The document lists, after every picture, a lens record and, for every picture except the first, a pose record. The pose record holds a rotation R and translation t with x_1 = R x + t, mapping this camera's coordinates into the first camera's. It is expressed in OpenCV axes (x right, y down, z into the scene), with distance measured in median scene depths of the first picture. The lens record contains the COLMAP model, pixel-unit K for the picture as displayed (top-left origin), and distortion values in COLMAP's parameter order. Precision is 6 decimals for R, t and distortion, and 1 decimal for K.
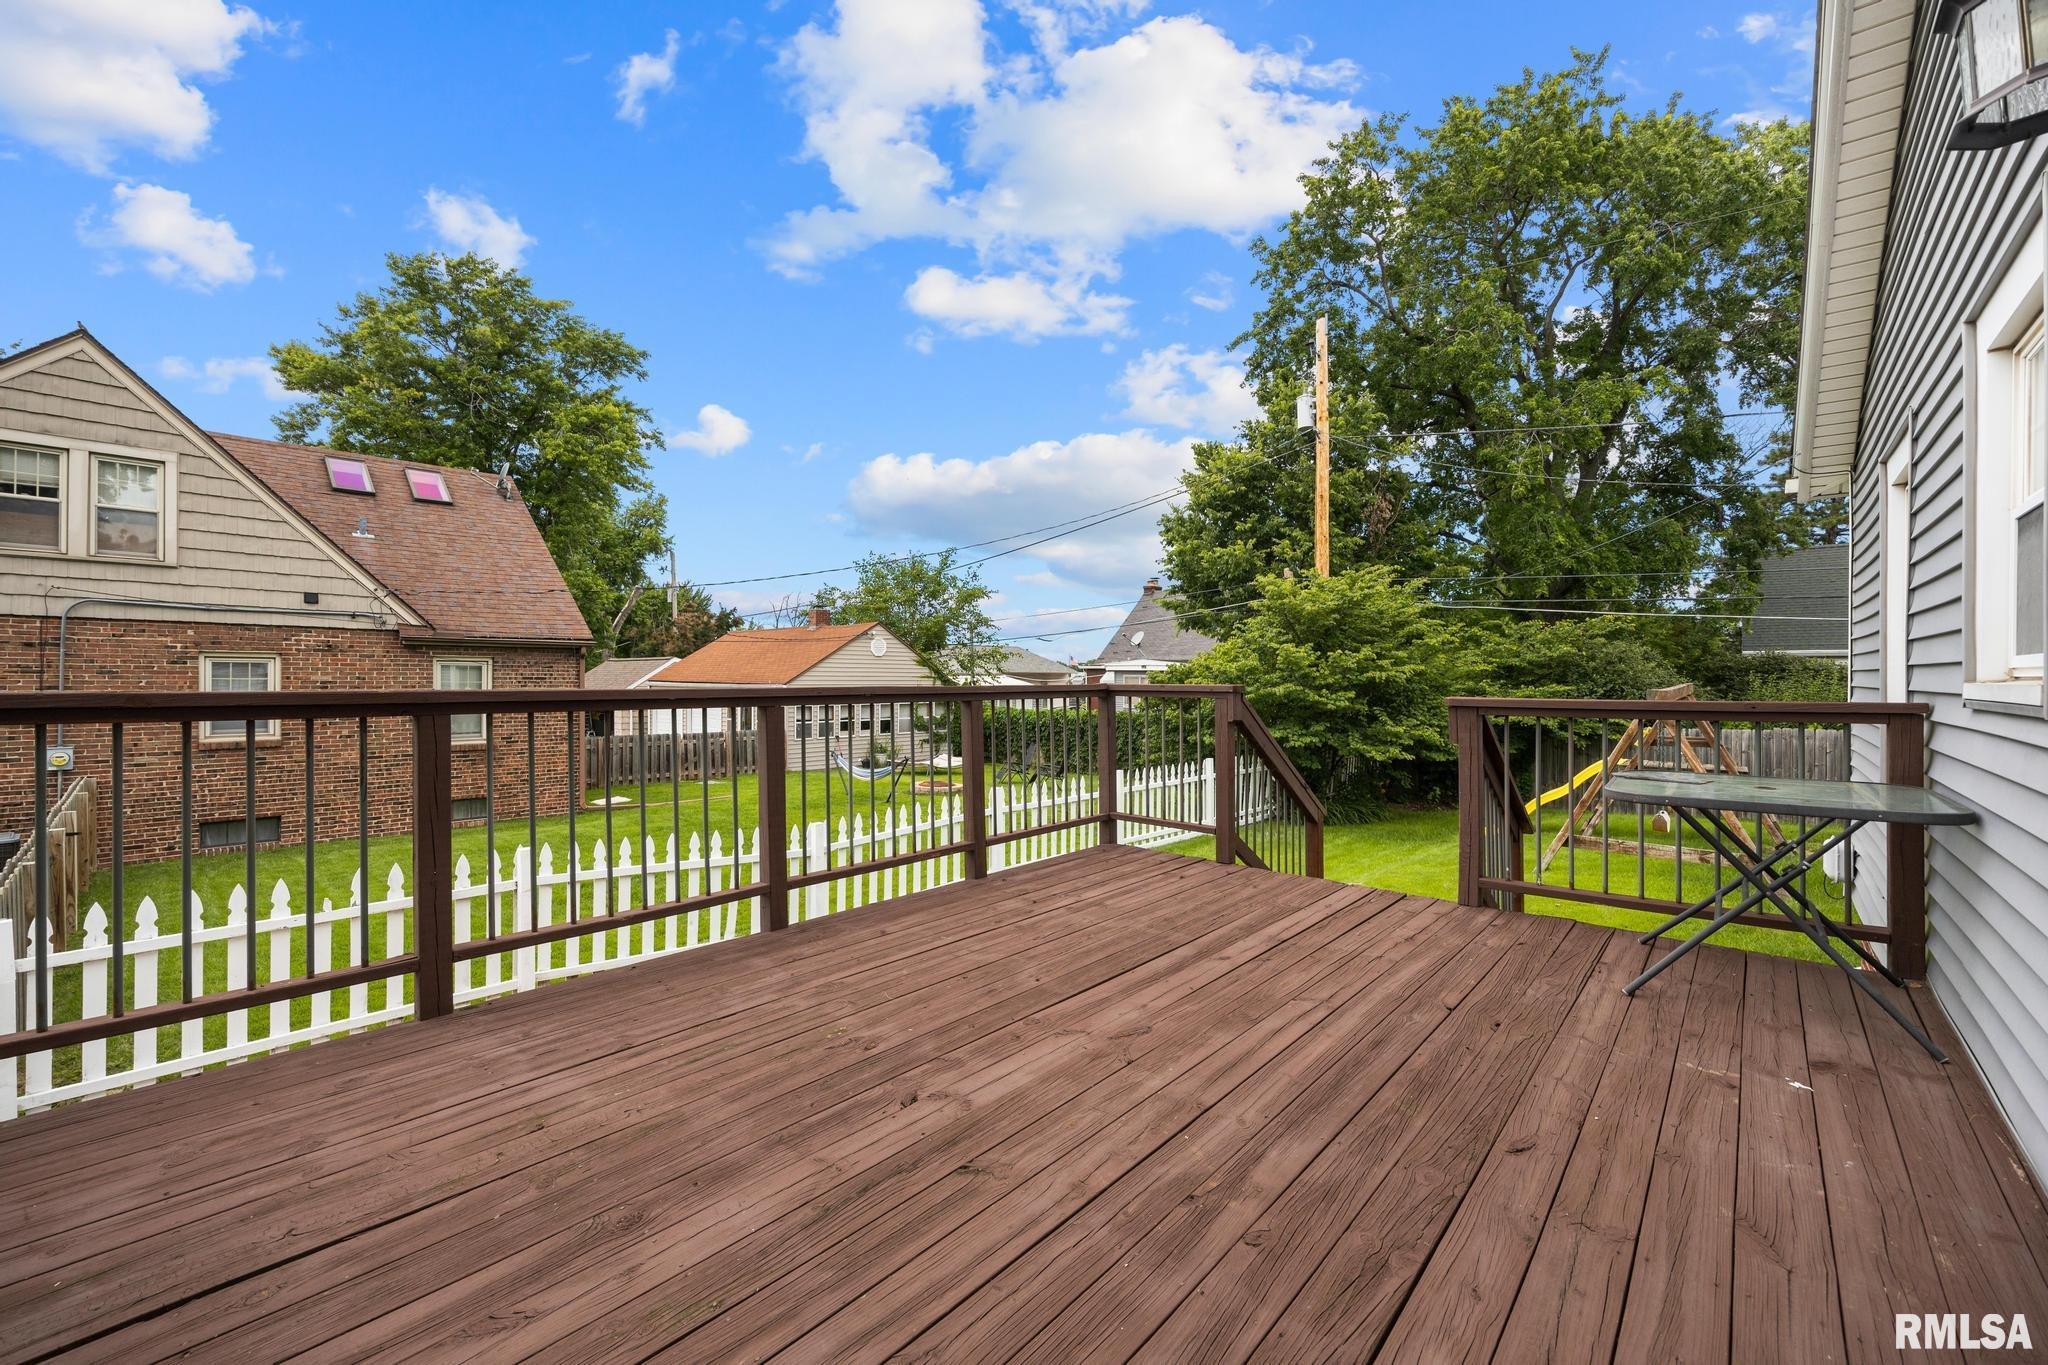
lens RADIAL K [[809.2, 0, 1044.1], [0, 809.2, 675.6], [0, 0, 1]] dist [-0.007452, 0.000041]
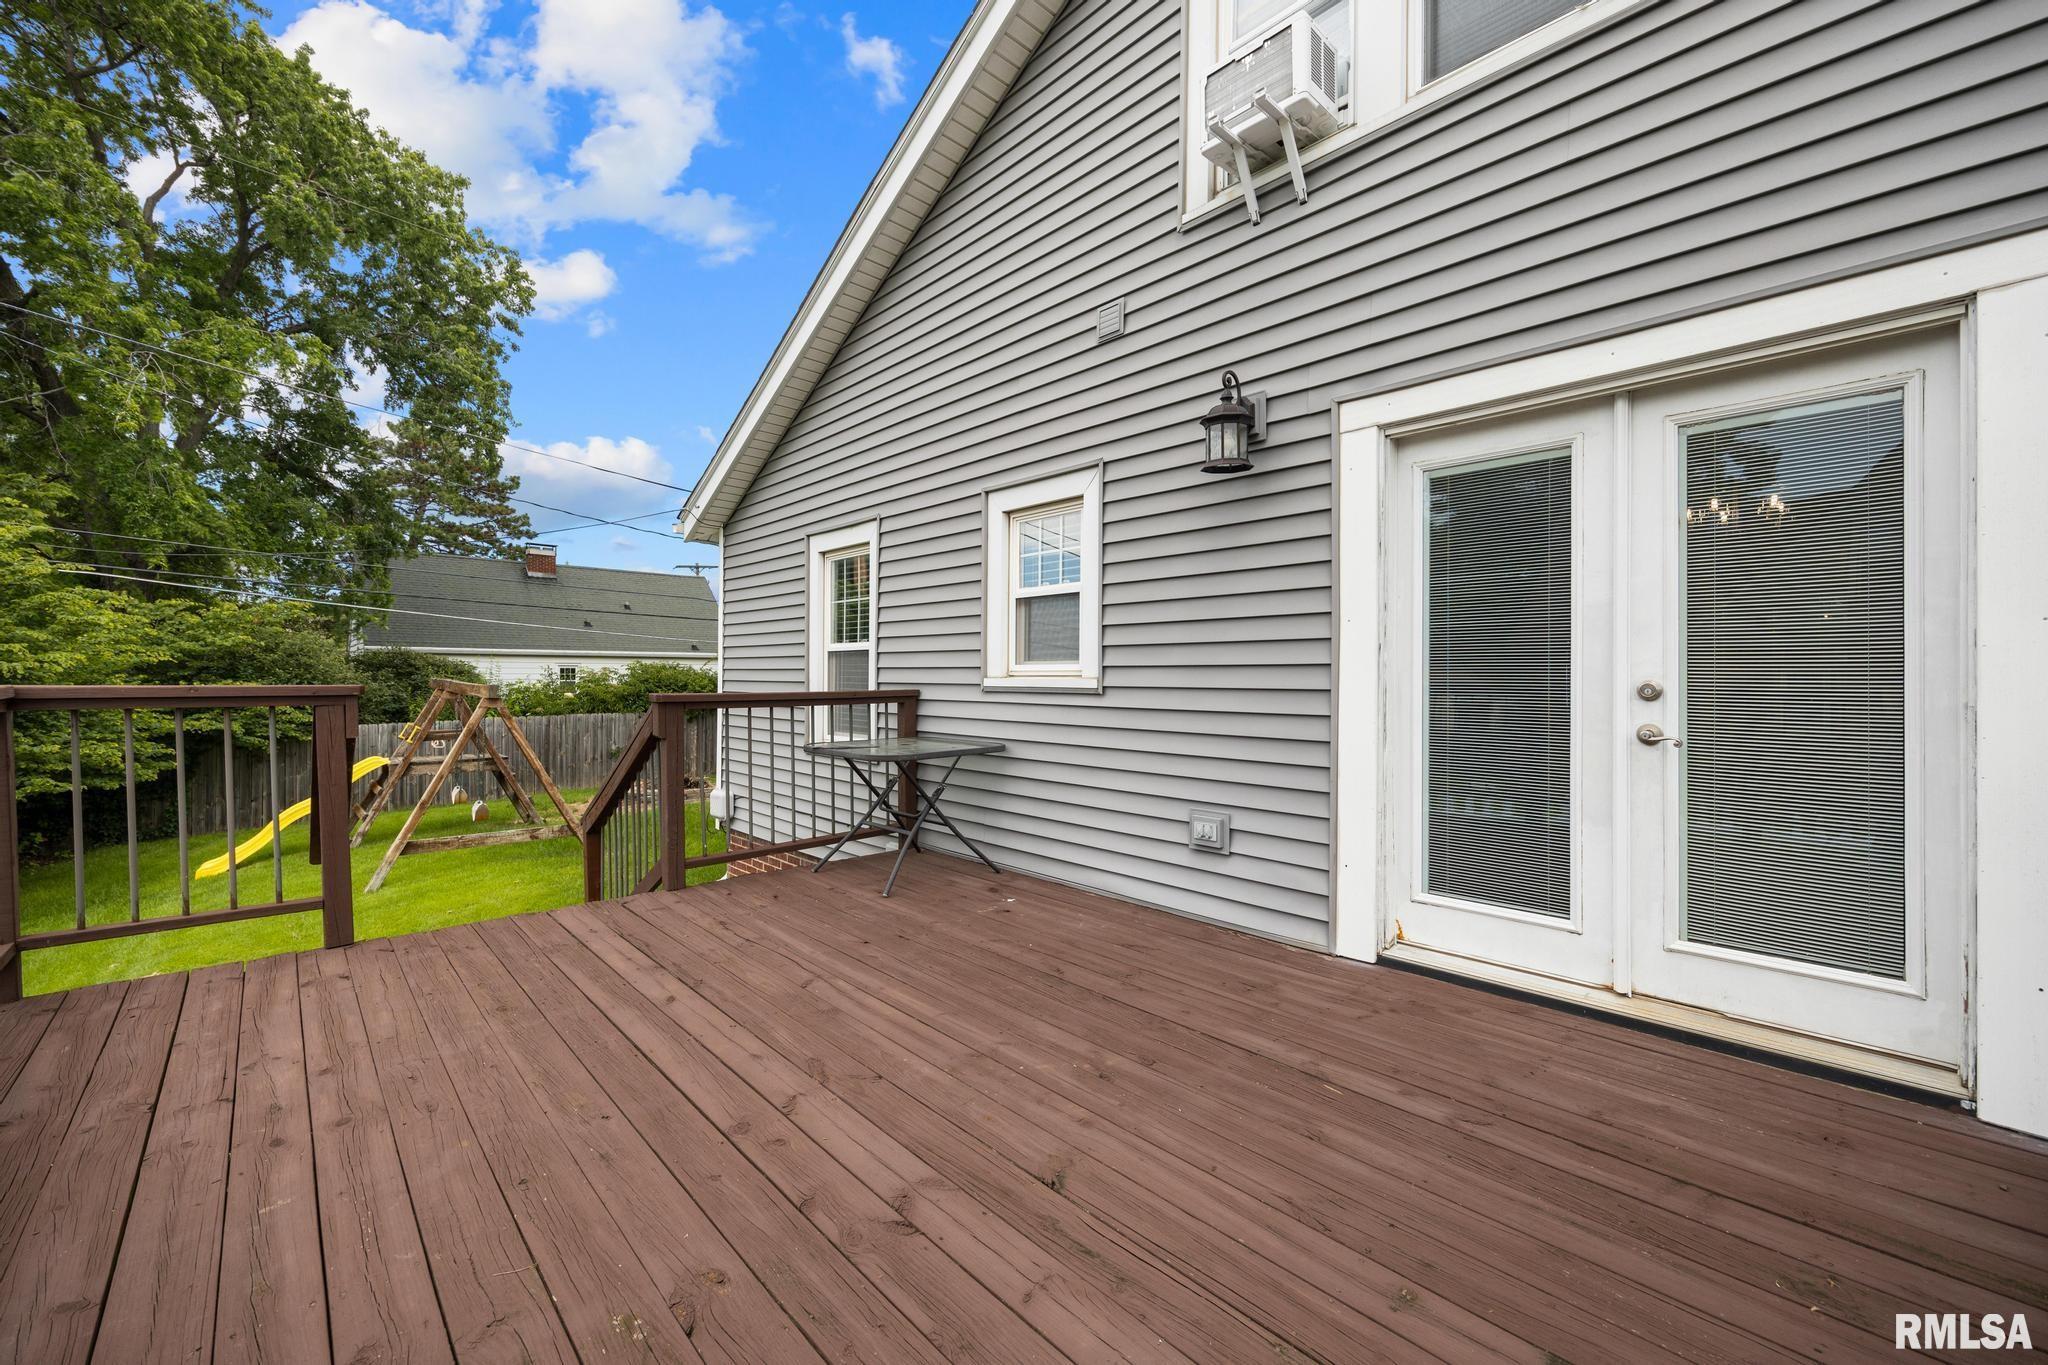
lens RADIAL K [[809.2, 0, 1044.1], [0, 809.2, 675.6], [0, 0, 1]] dist [-0.007452, 0.000041]
pose [[0.088071, -0.002490, 0.996111, -0.614195], [-0.005585, 0.999980, 0.002993, -0.003523], [-0.996099, -0.005827, 0.088056, 0.533472]]
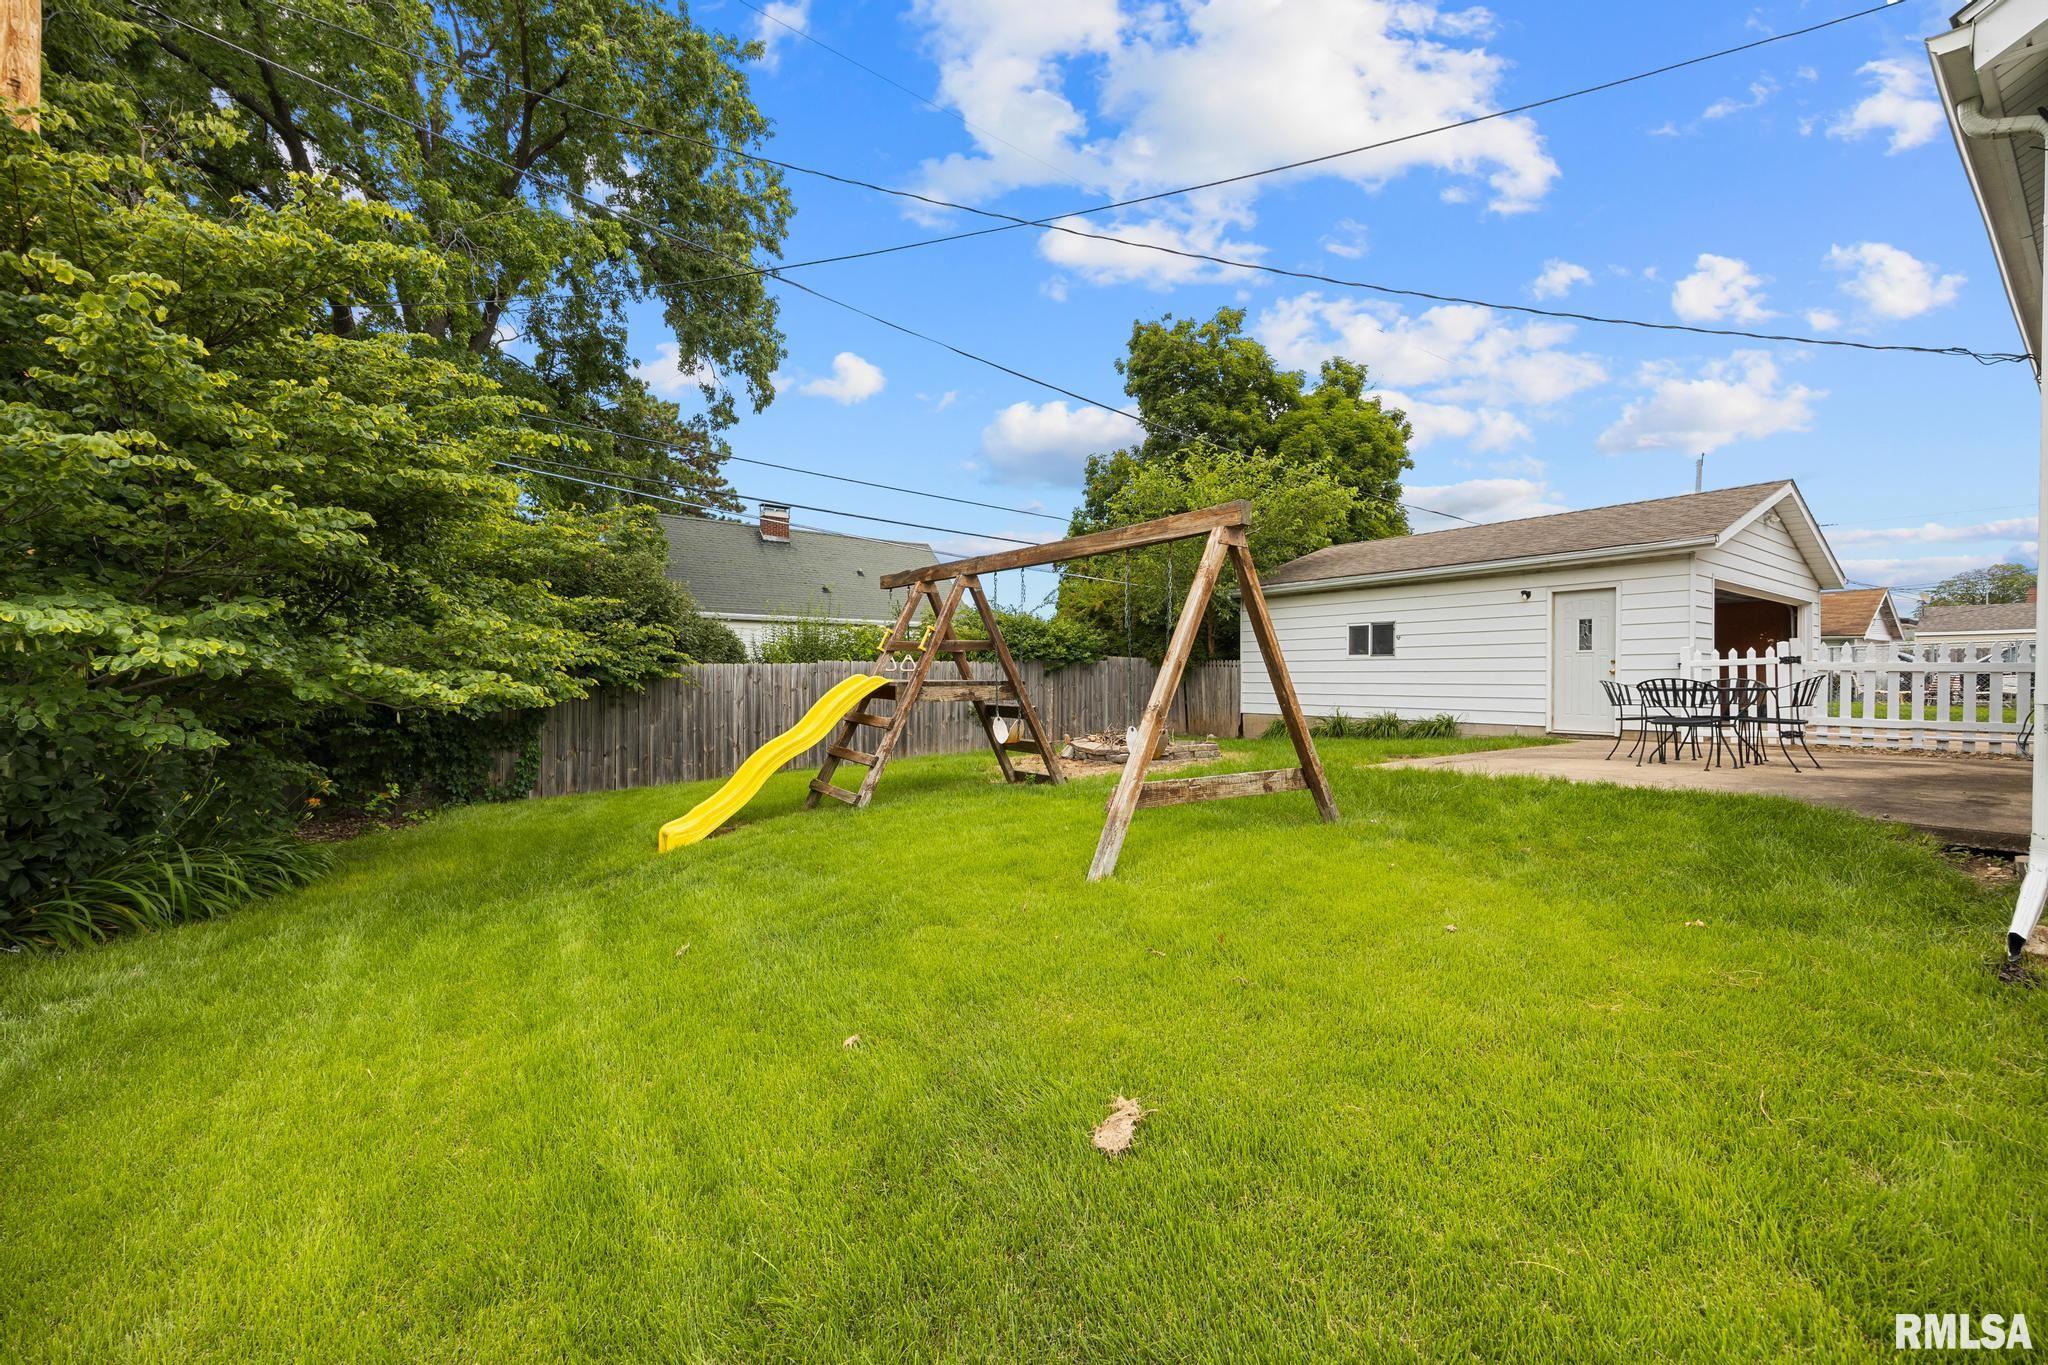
lens RADIAL K [[809.2, 0, 1044.1], [0, 809.2, 675.6], [0, 0, 1]] dist [-0.007452, 0.000041]
pose [[0.211365, 0.002521, 0.977404, 0.445148], [-0.003406, 0.999992, -0.001843, 0.371452], [-0.977401, -0.002940, 0.211372, 2.658290]]
